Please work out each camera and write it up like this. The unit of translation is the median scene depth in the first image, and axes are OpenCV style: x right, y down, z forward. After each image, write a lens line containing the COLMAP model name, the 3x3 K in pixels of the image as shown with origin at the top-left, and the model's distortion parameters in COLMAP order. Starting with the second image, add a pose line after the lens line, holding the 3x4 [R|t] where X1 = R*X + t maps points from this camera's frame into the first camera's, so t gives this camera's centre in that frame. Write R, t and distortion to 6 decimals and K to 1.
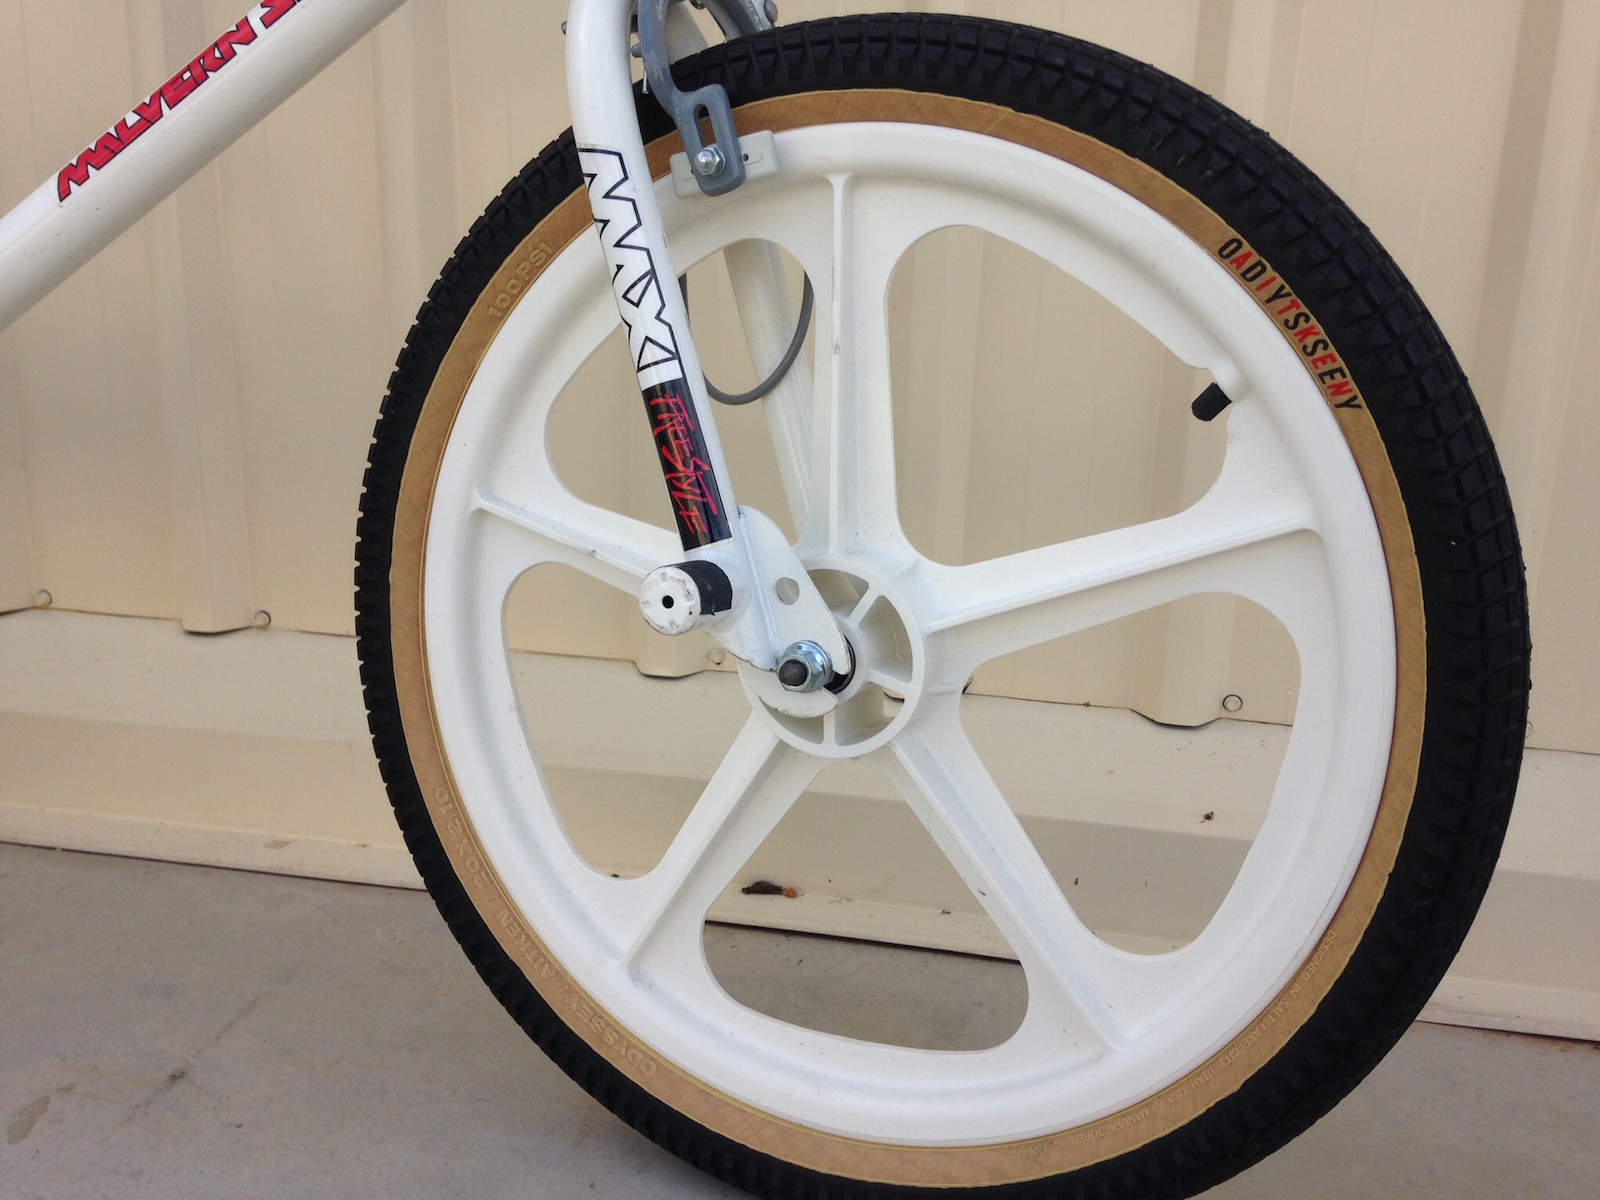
lens RADIAL K [[1465.3, 0, 809.1], [0, 1465.3, 604.0], [0, 0, 1]] dist [0.151829, -0.241049]
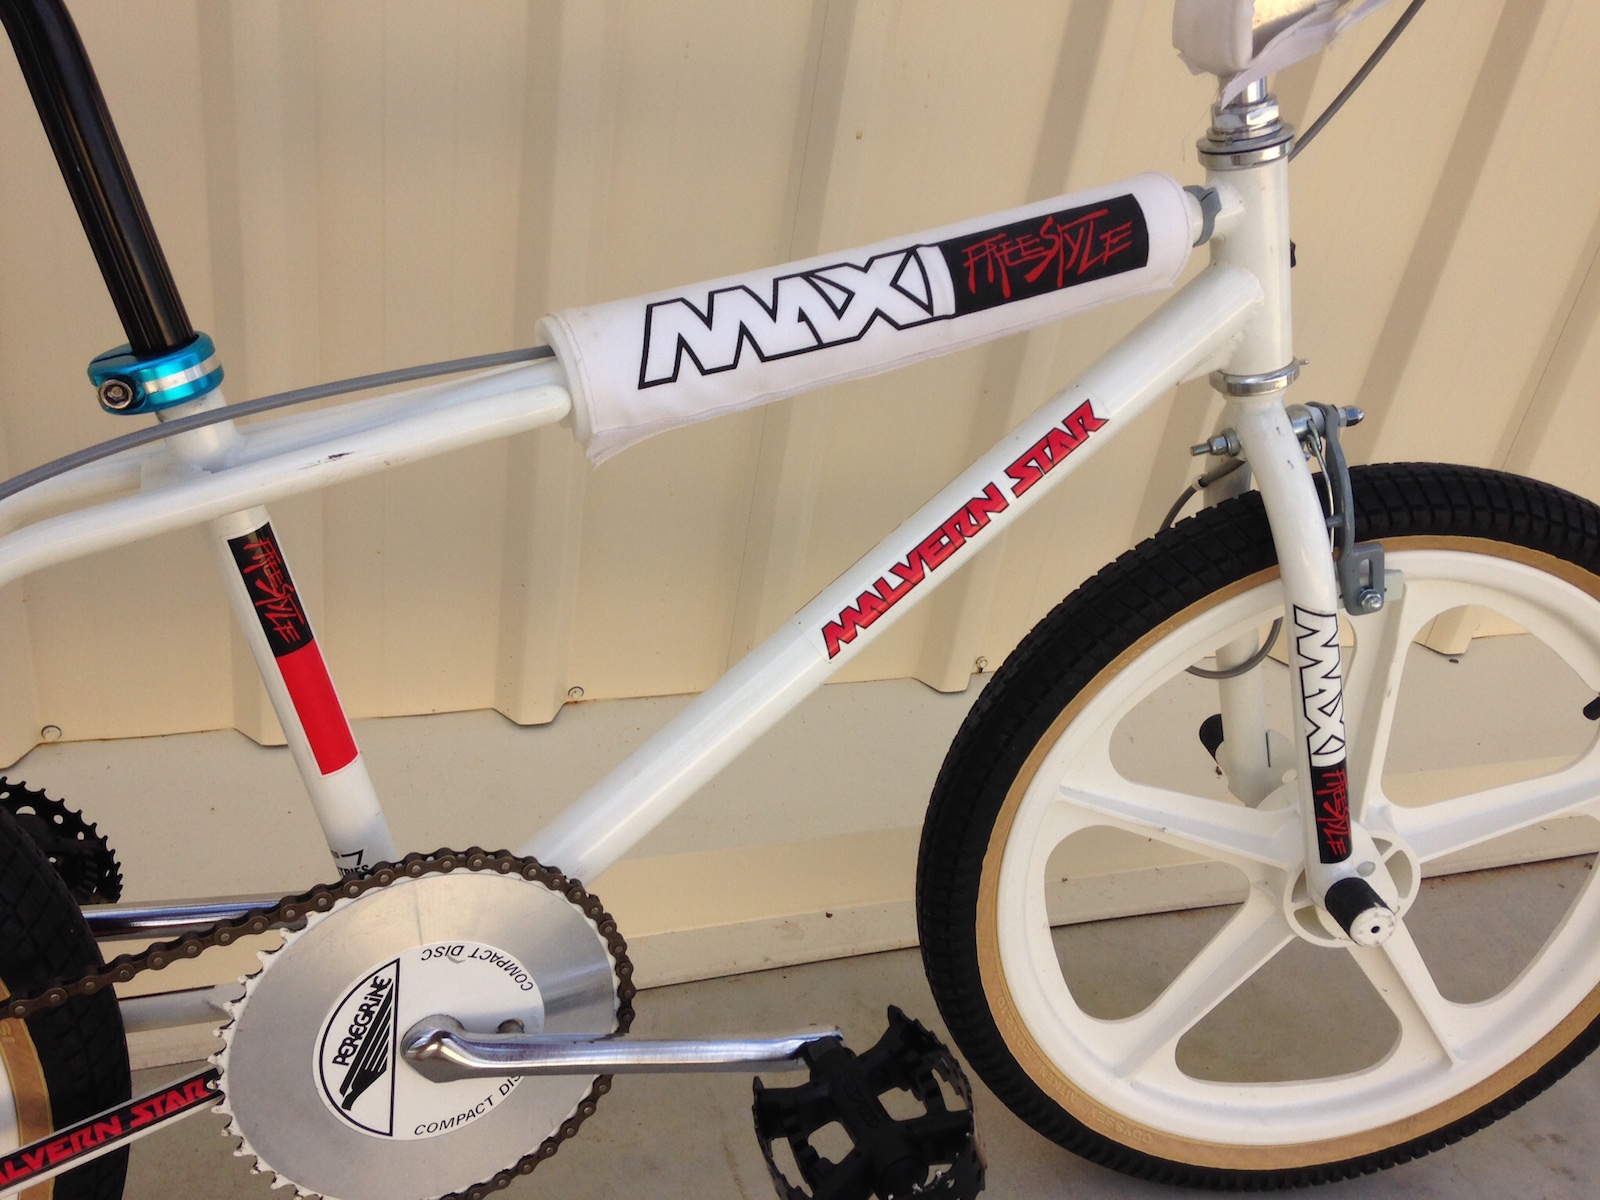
lens RADIAL K [[1443.3, 0, 774.3], [0, 1443.3, 585.3], [0, 0, 1]] dist [0.148680, -0.222026]
pose [[0.852427, -0.168275, 0.495027, -1.064580], [0.013123, 0.953380, 0.301486, -0.648108], [-0.522681, -0.250499, 0.814895, 0.178135]]
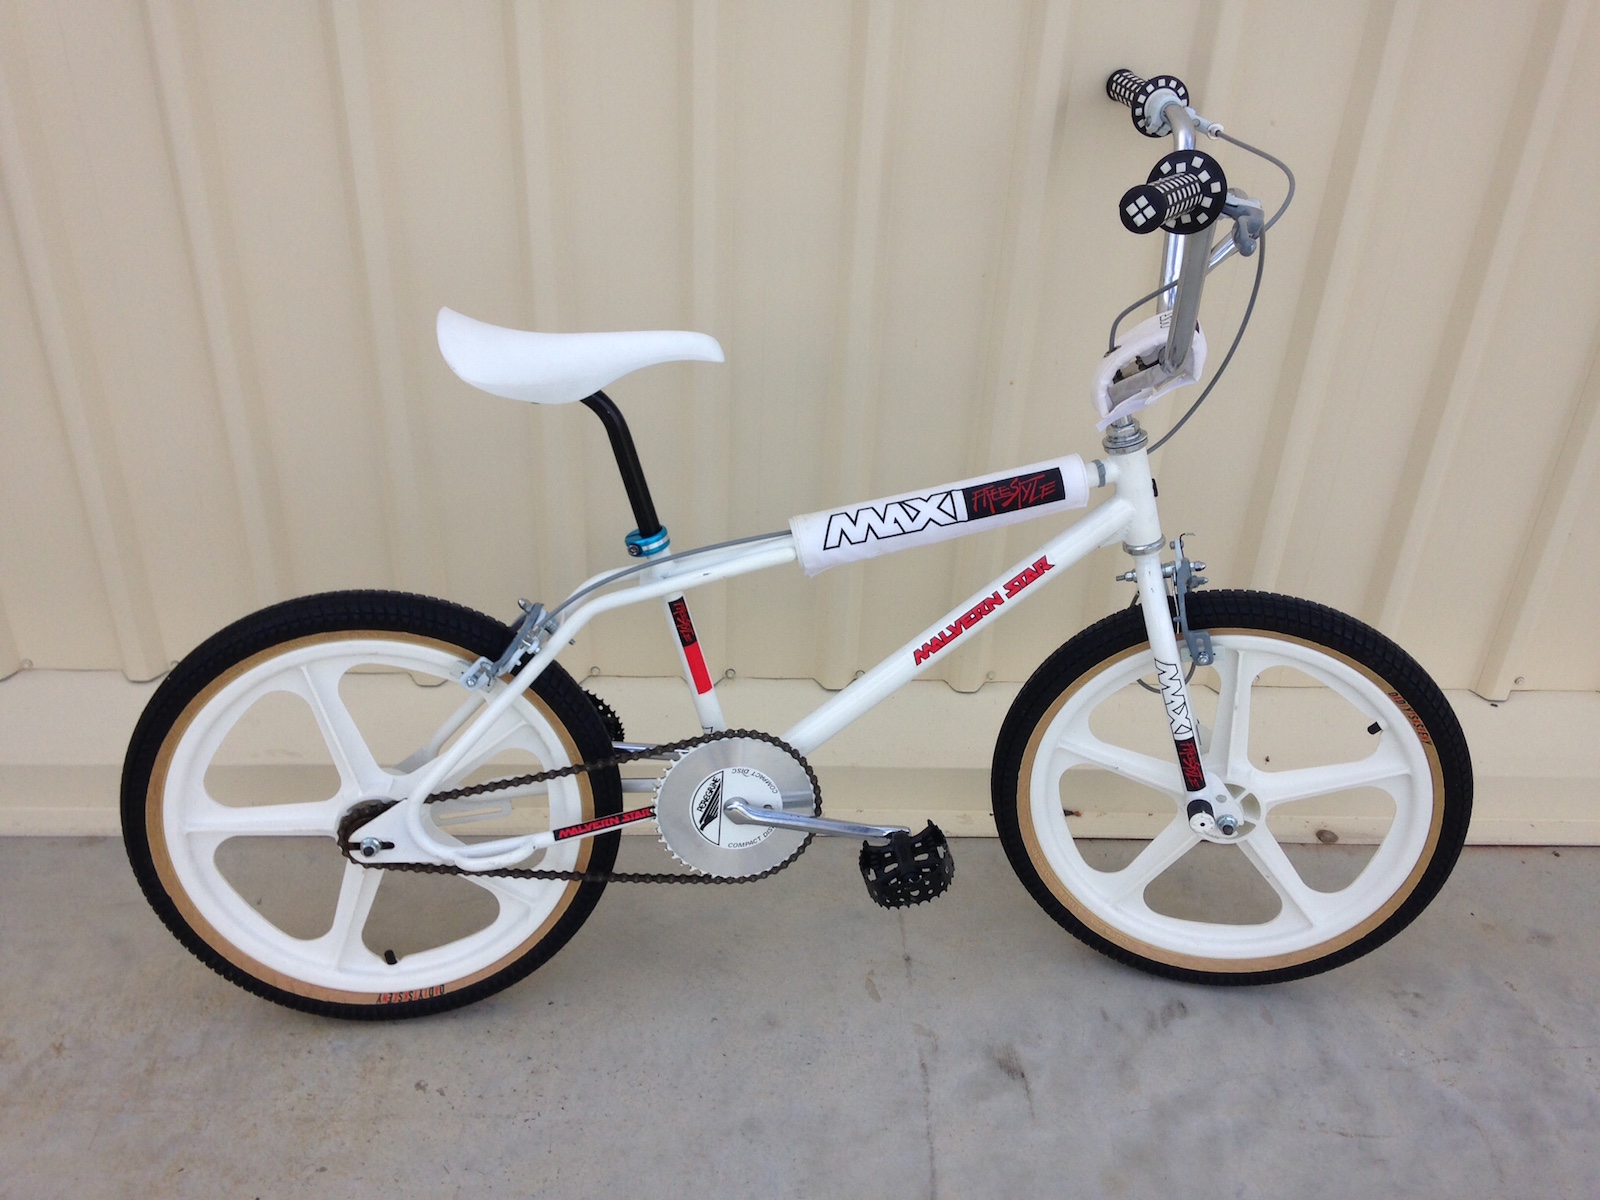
lens RADIAL K [[1459.6, 0, 798.5], [0, 1459.6, 592.0], [0, 0, 1]] dist [0.178112, -0.253479]
pose [[0.970665, -0.112946, 0.212257, -1.195803], [0.043978, 0.951307, 0.305092, -1.133614], [-0.236381, -0.286807, 0.928367, -1.145627]]
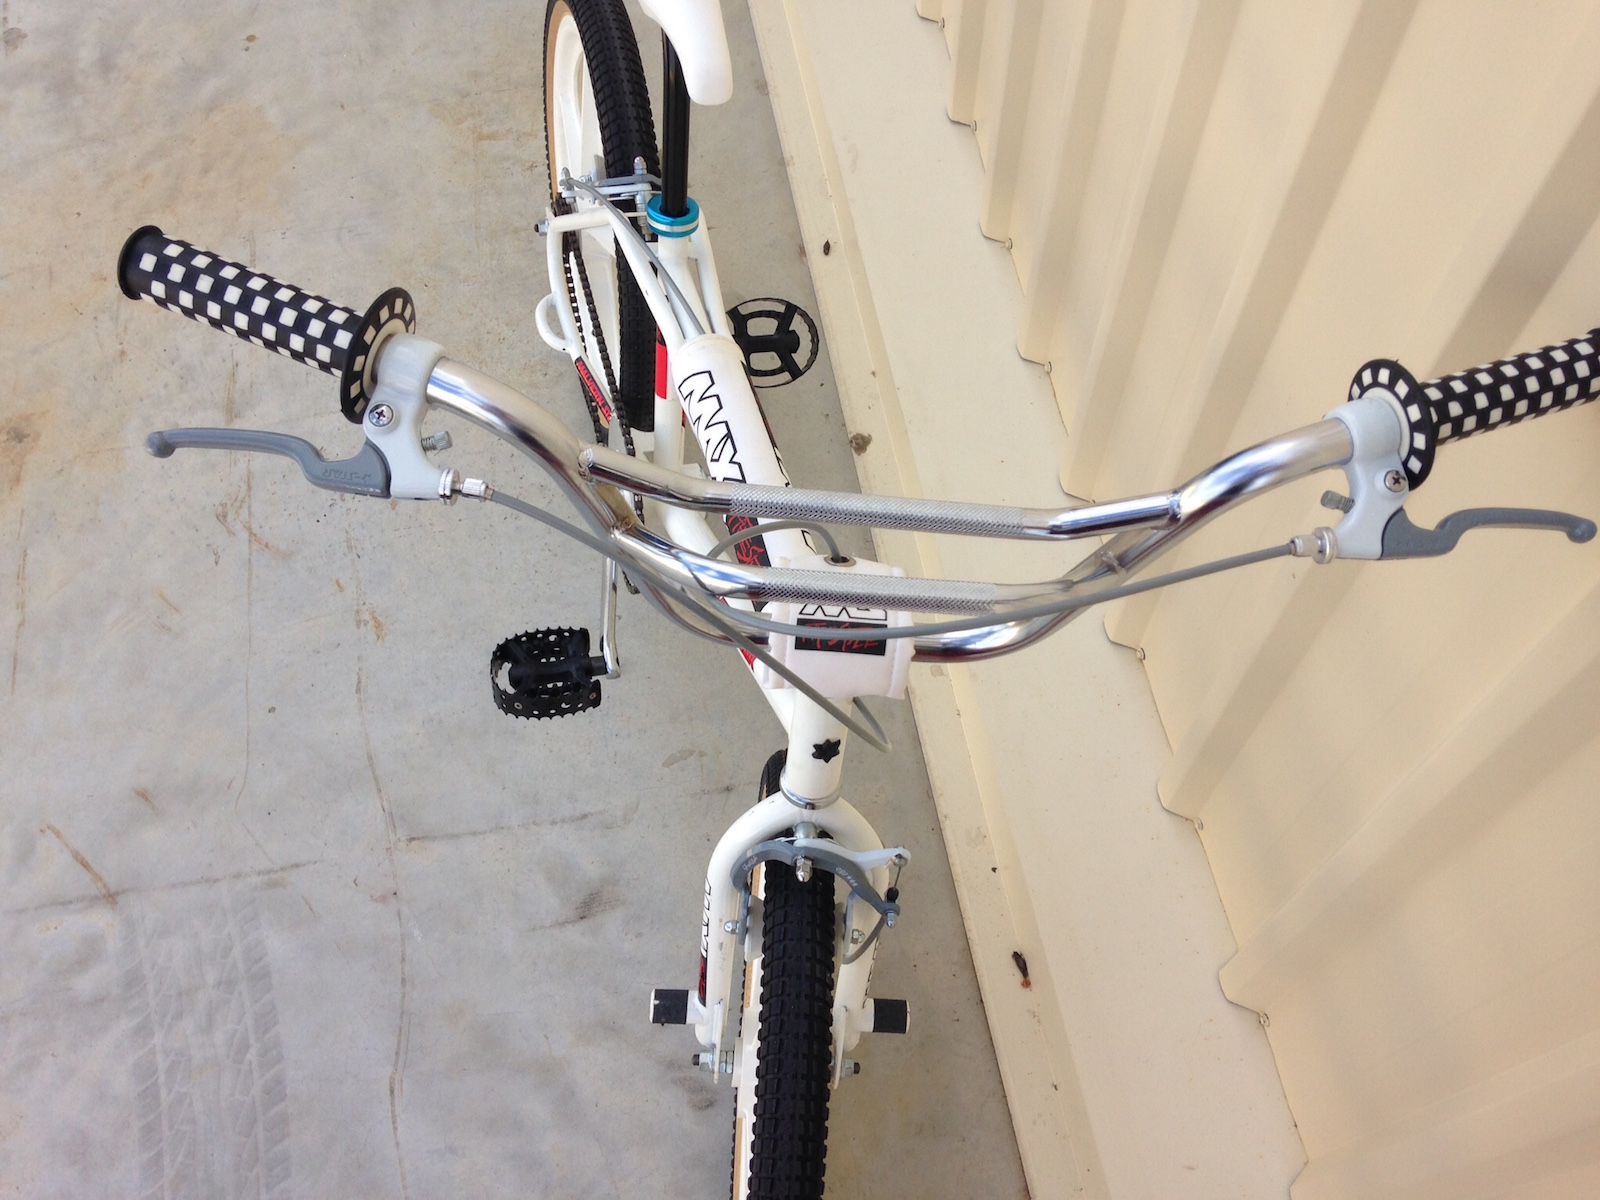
lens RADIAL K [[1458.3, 0, 804.8], [0, 1458.3, 589.7], [0, 0, 1]] dist [0.187803, -0.262131]
pose [[0.376679, 0.804955, -0.458433, 0.419785], [-0.206885, 0.555486, 0.805378, -1.837946], [0.902946, -0.208526, 0.375773, 0.422868]]
